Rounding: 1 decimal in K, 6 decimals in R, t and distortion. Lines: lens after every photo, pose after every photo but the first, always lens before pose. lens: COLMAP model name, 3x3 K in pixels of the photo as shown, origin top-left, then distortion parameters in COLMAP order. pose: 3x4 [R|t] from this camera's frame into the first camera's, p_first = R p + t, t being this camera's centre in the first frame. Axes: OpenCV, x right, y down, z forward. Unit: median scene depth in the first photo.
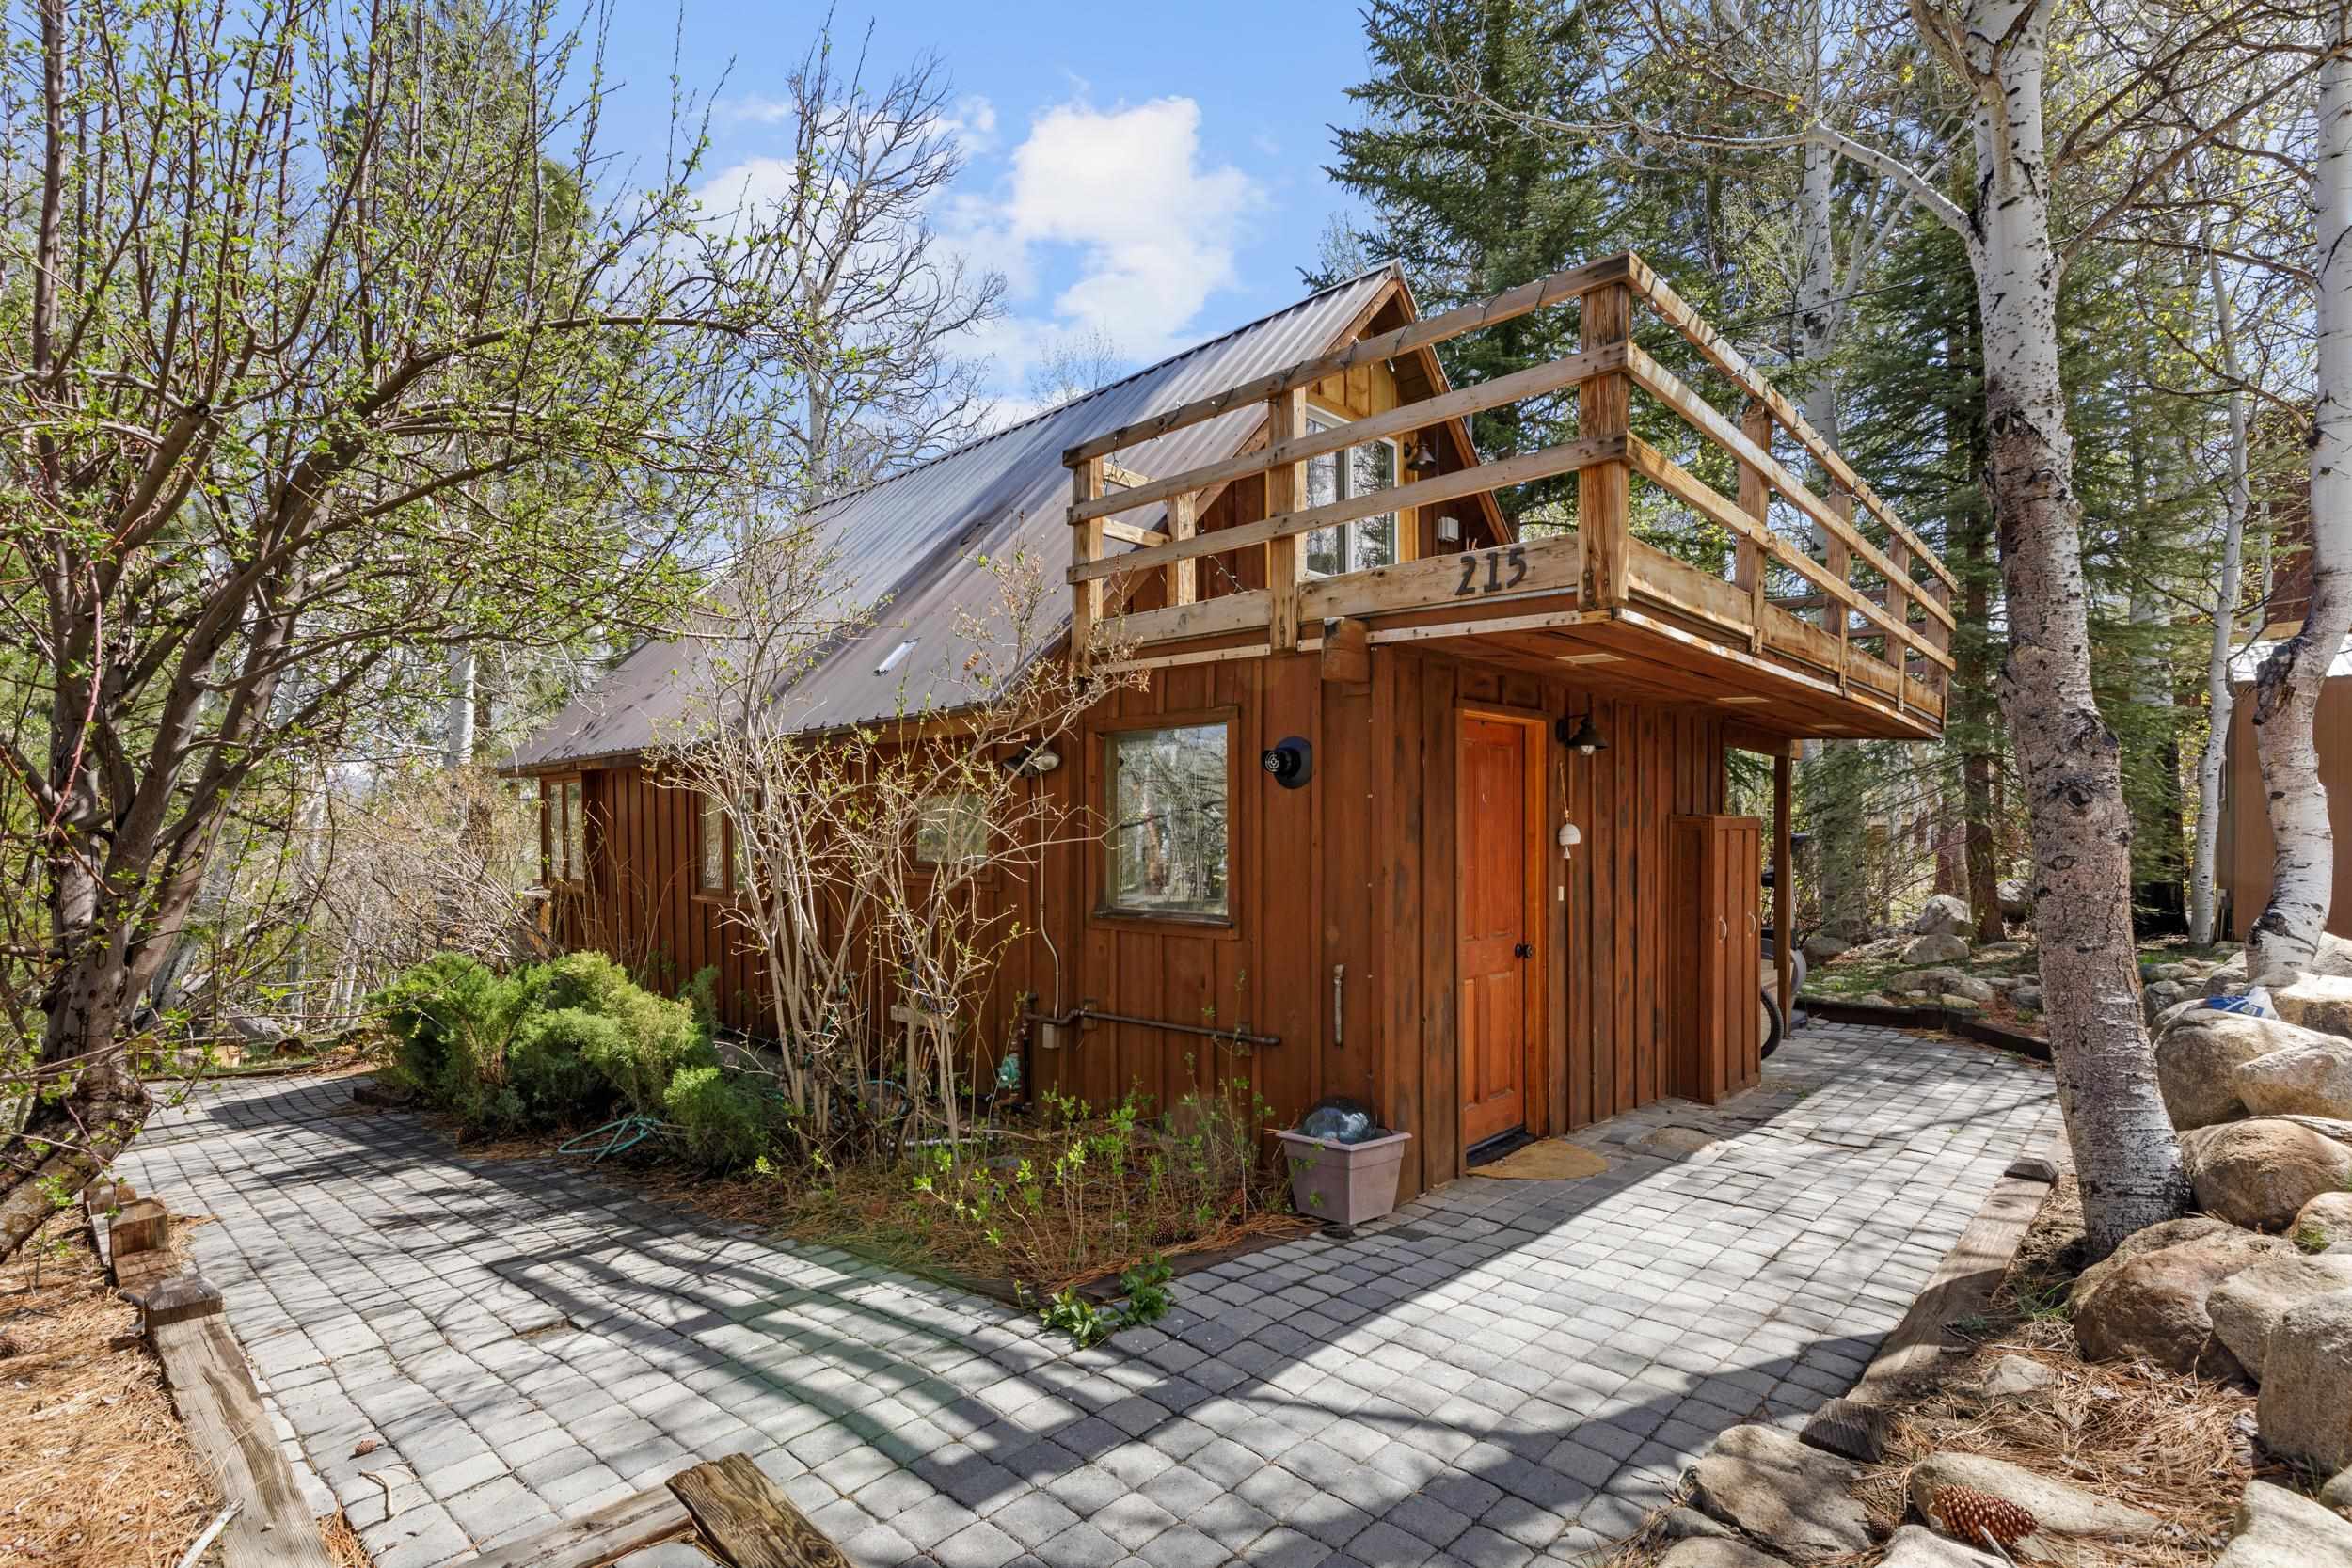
lens RADIAL K [[1088.0, 0, 1179.2], [0, 1088.0, 866.5], [0, 0, 1]] dist [0.000675, 0.000369]
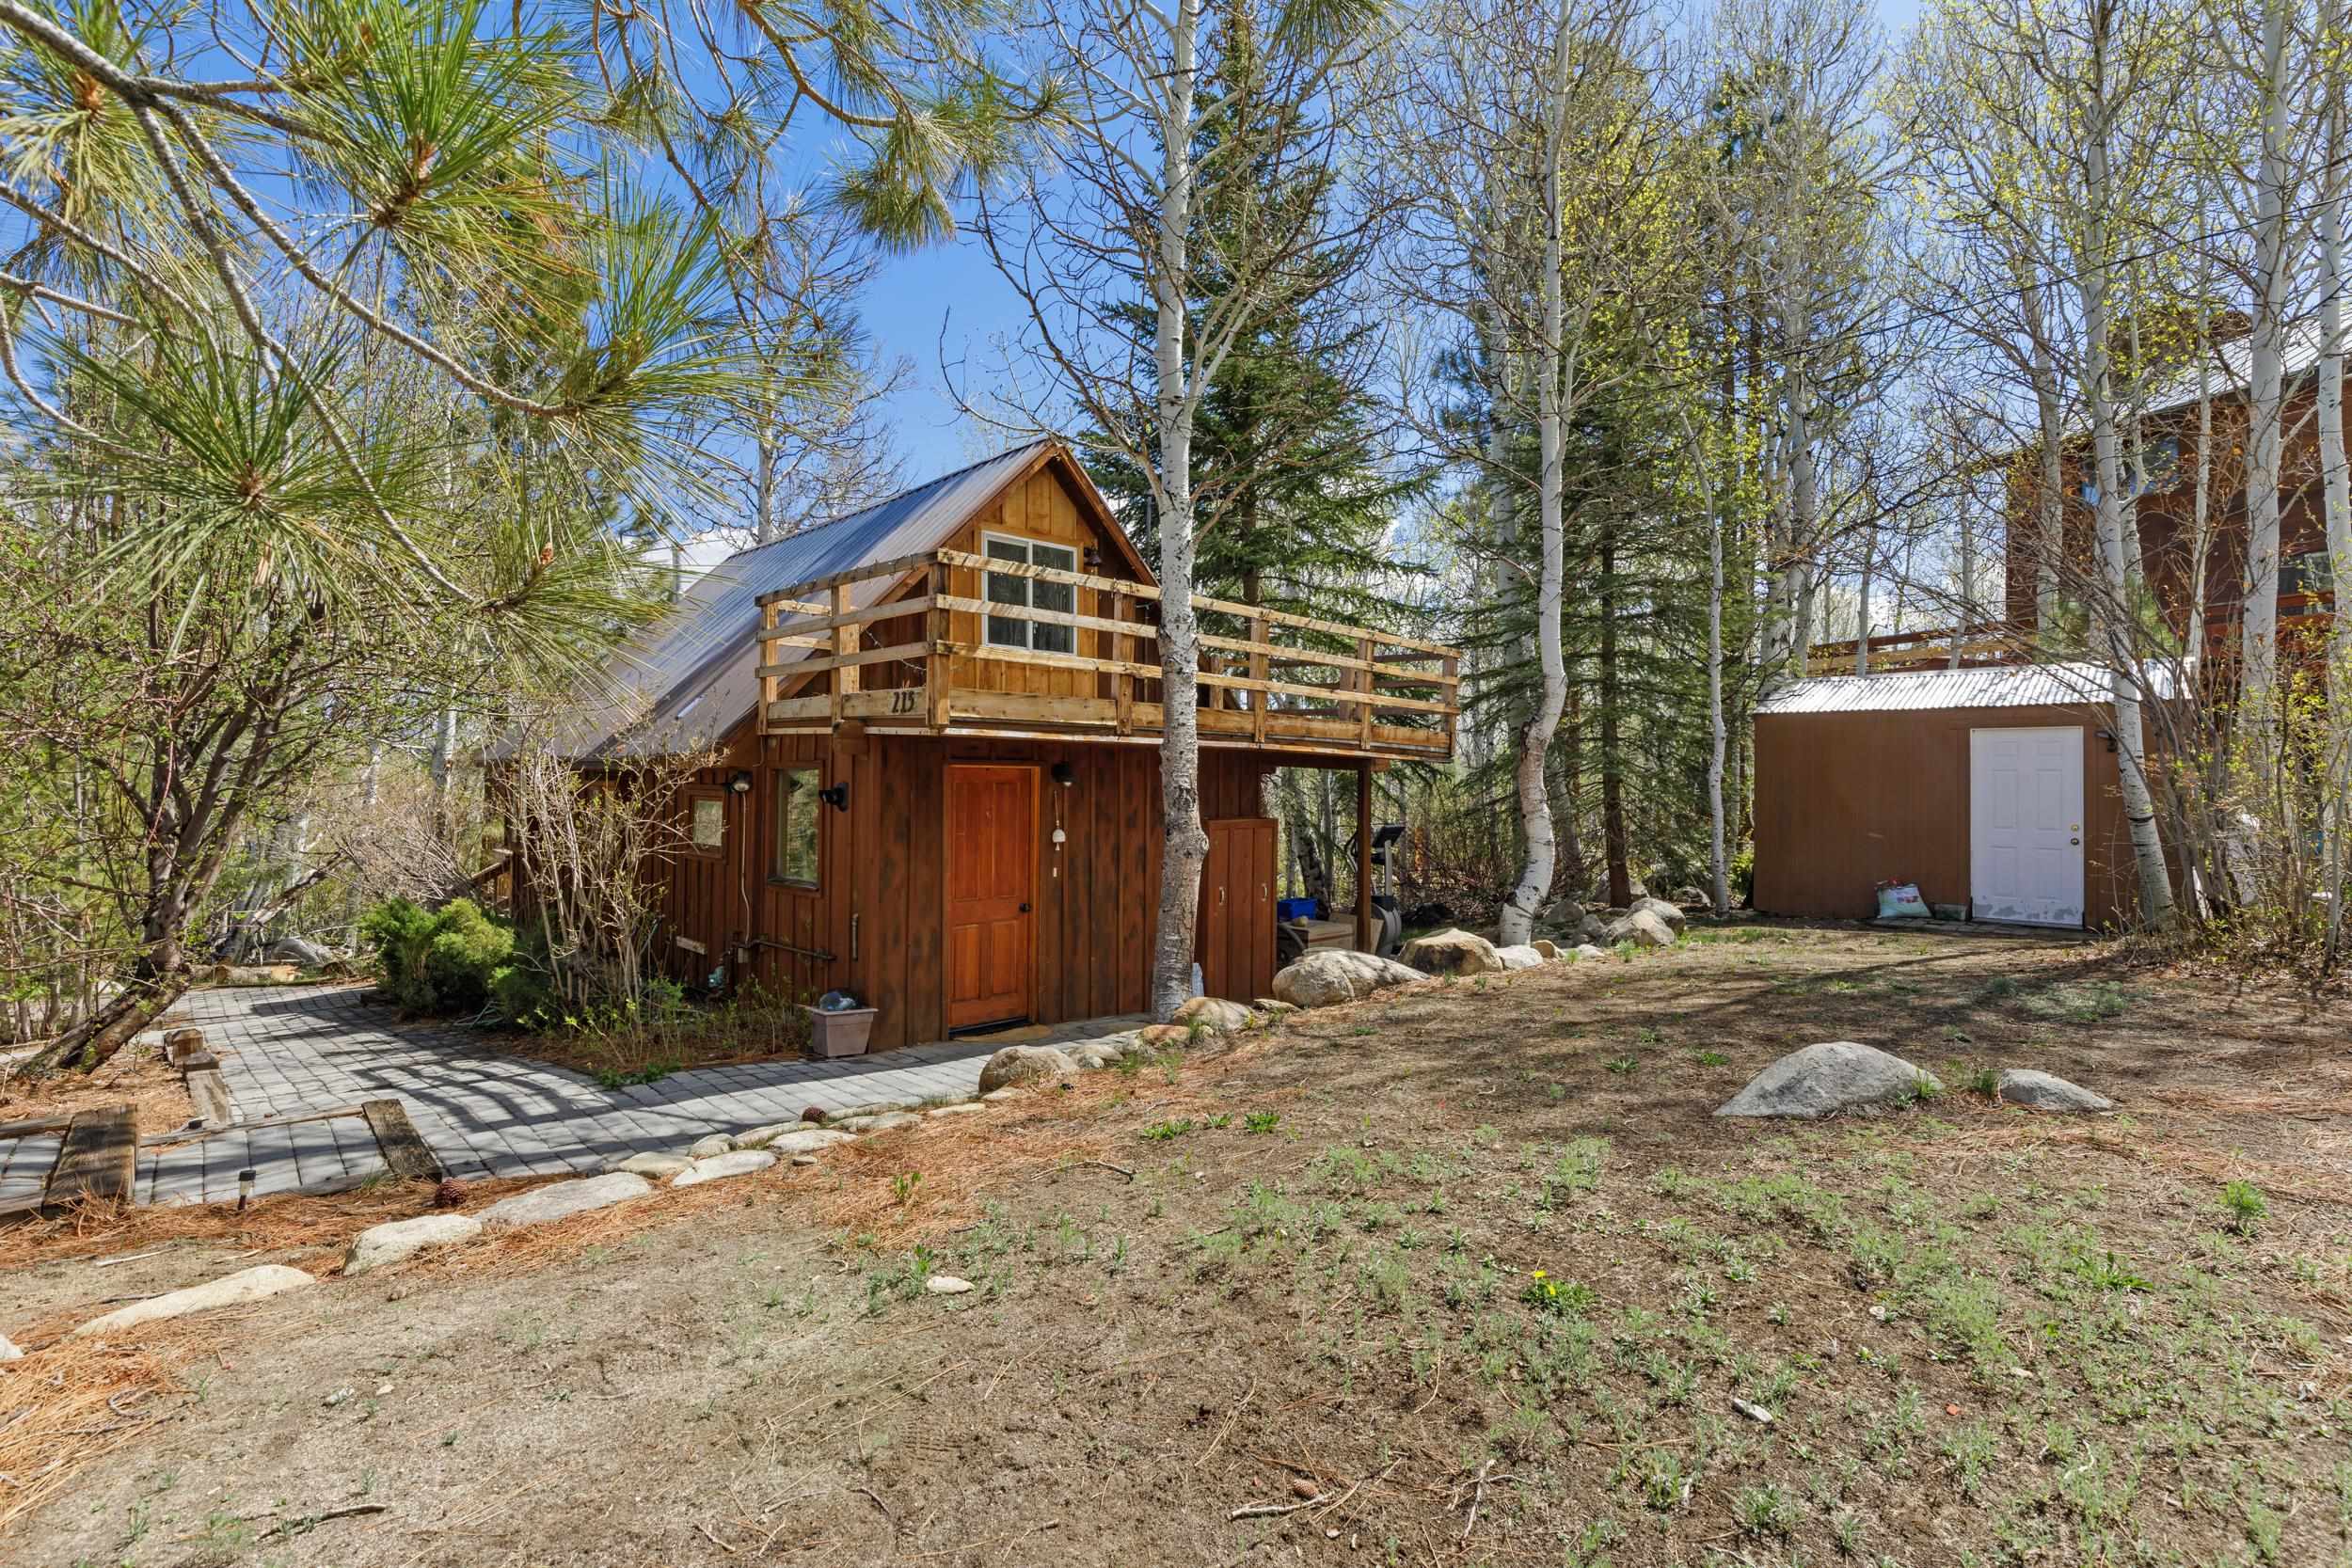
lens RADIAL K [[1061.4, 0, 1179.6], [0, 1061.4, 796.0], [0, 0, 1]] dist [0.001259, 0.000164]
pose [[0.999145, 0.013957, -0.038906, 0.547157], [-0.014883, 0.999610, -0.023614, -0.049490], [0.038562, 0.024173, 0.998964, -0.517317]]
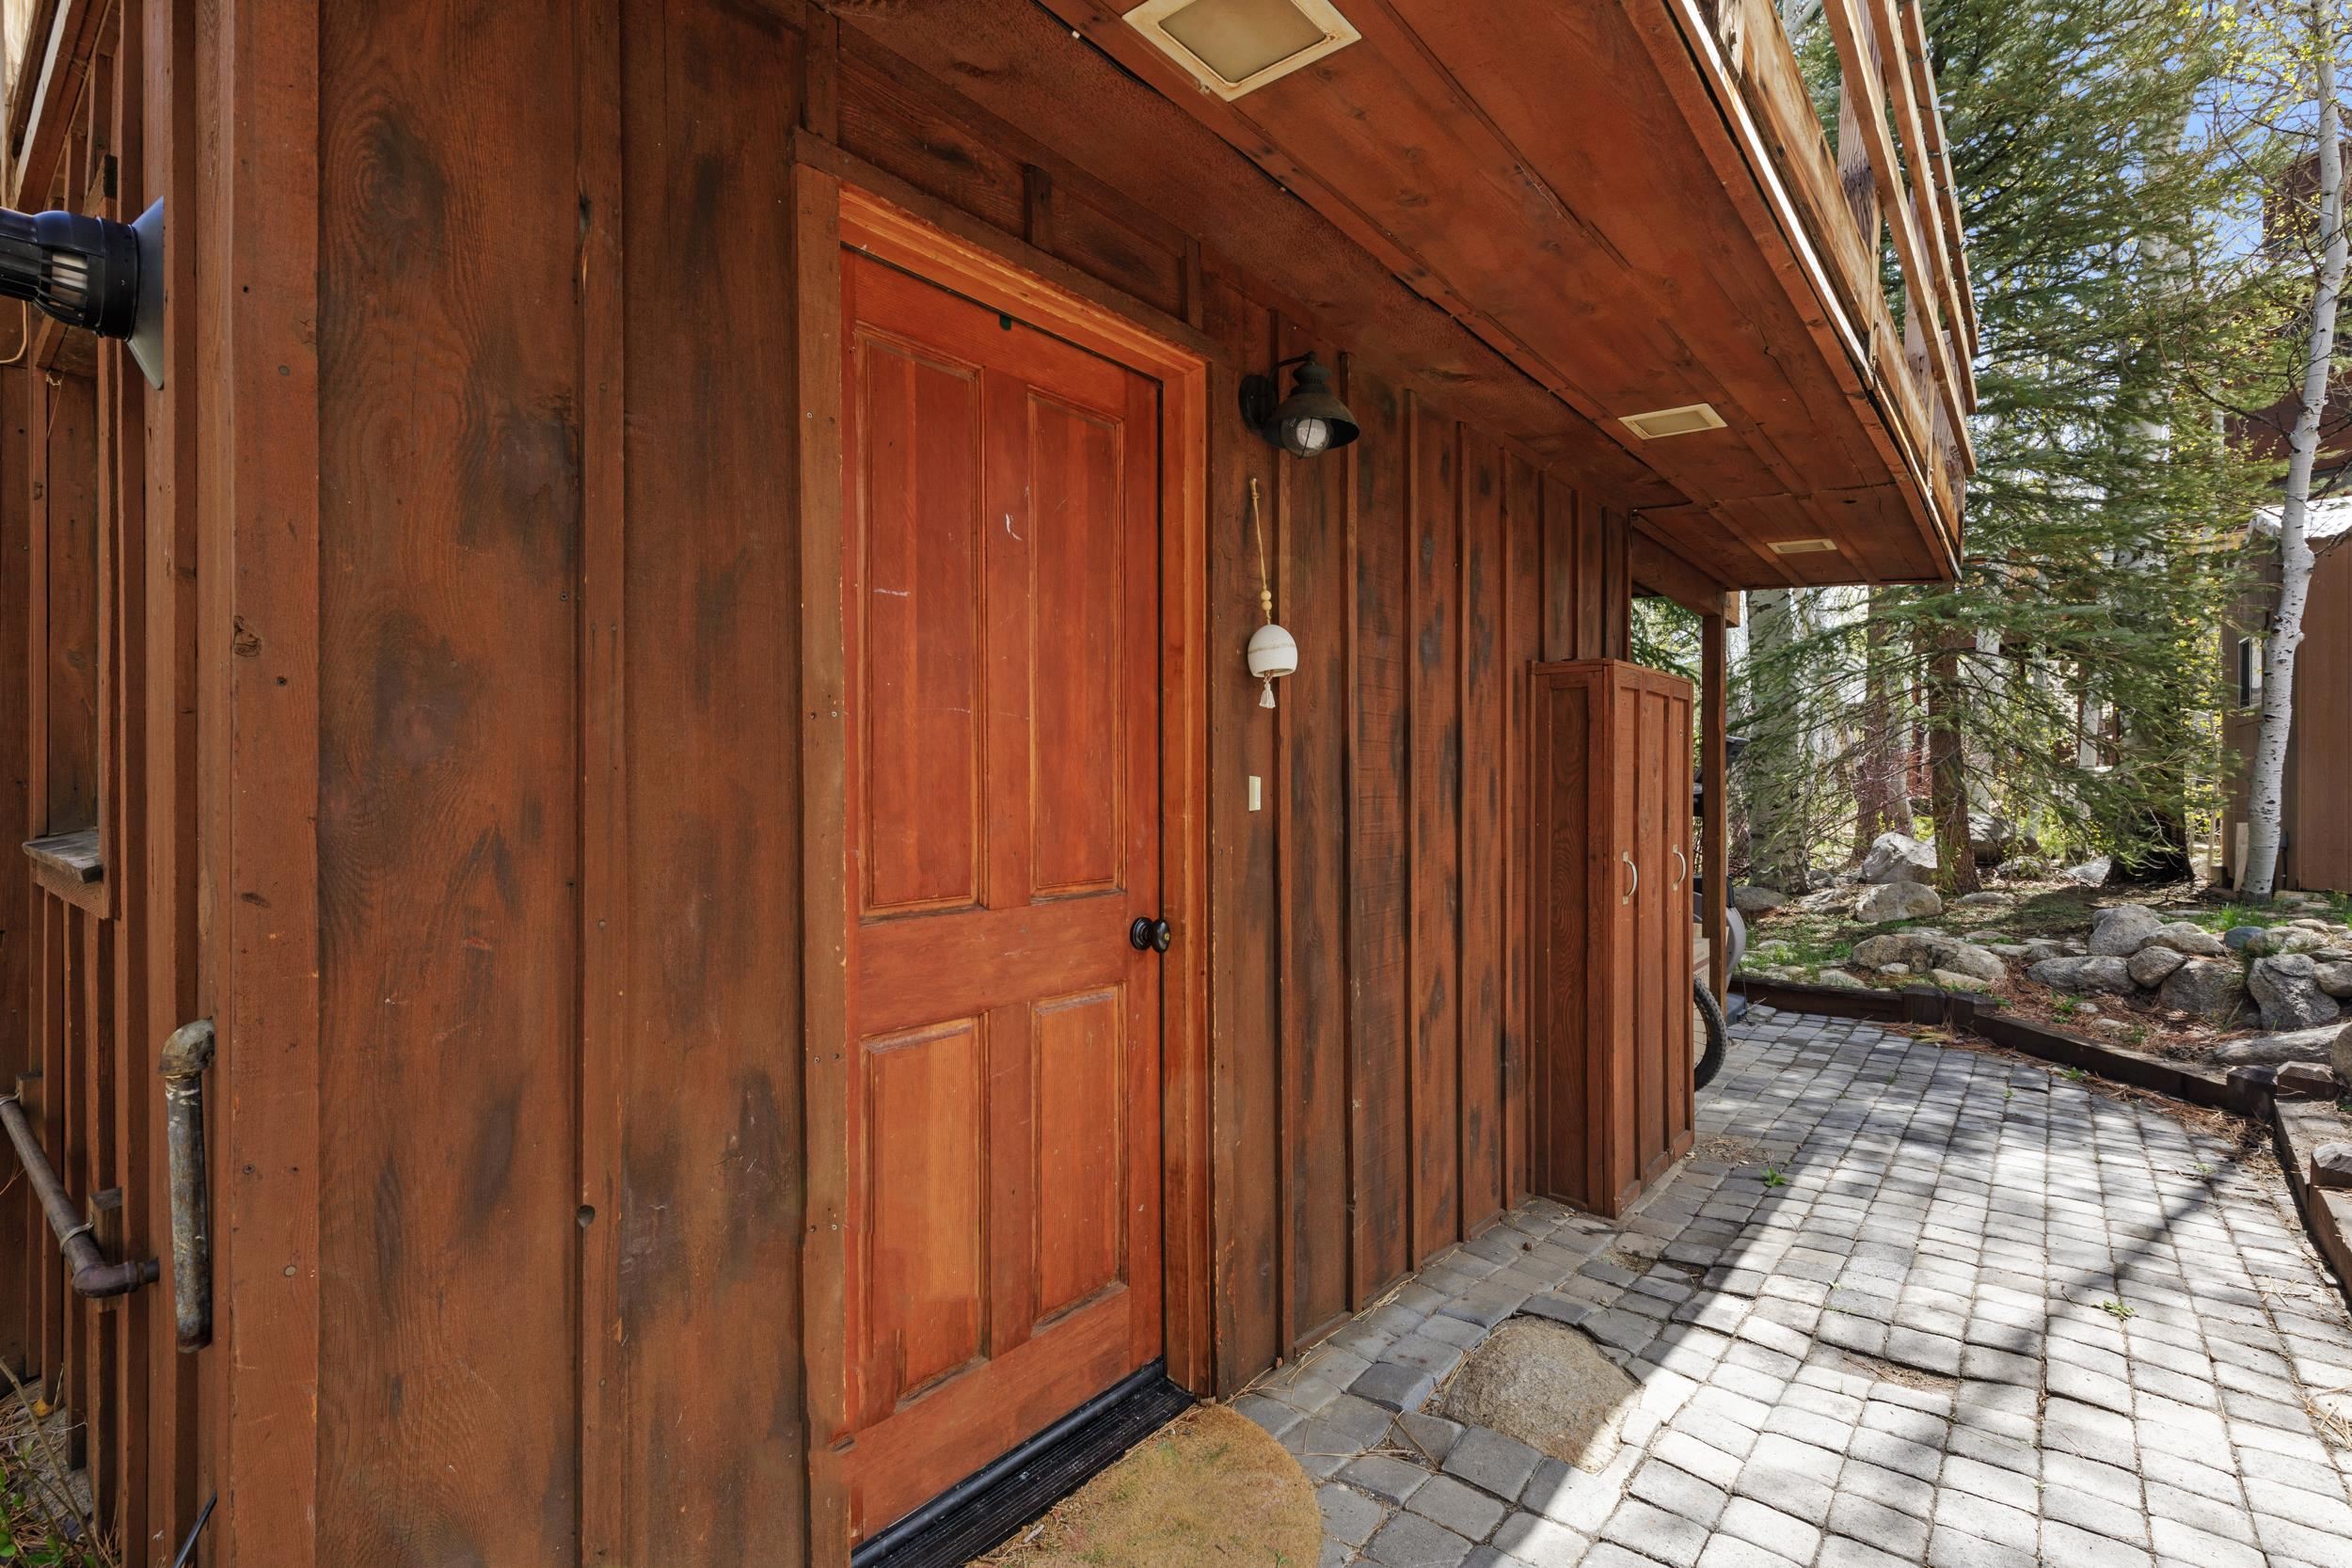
lens RADIAL K [[1061.4, 0, 1179.6], [0, 1061.4, 796.0], [0, 0, 1]] dist [0.001259, 0.000164]
pose [[0.997740, 0.002730, 0.067132, 0.271356], [-0.001456, 0.999818, -0.019025, 0.031046], [-0.067172, 0.018885, 0.997563, 0.548867]]
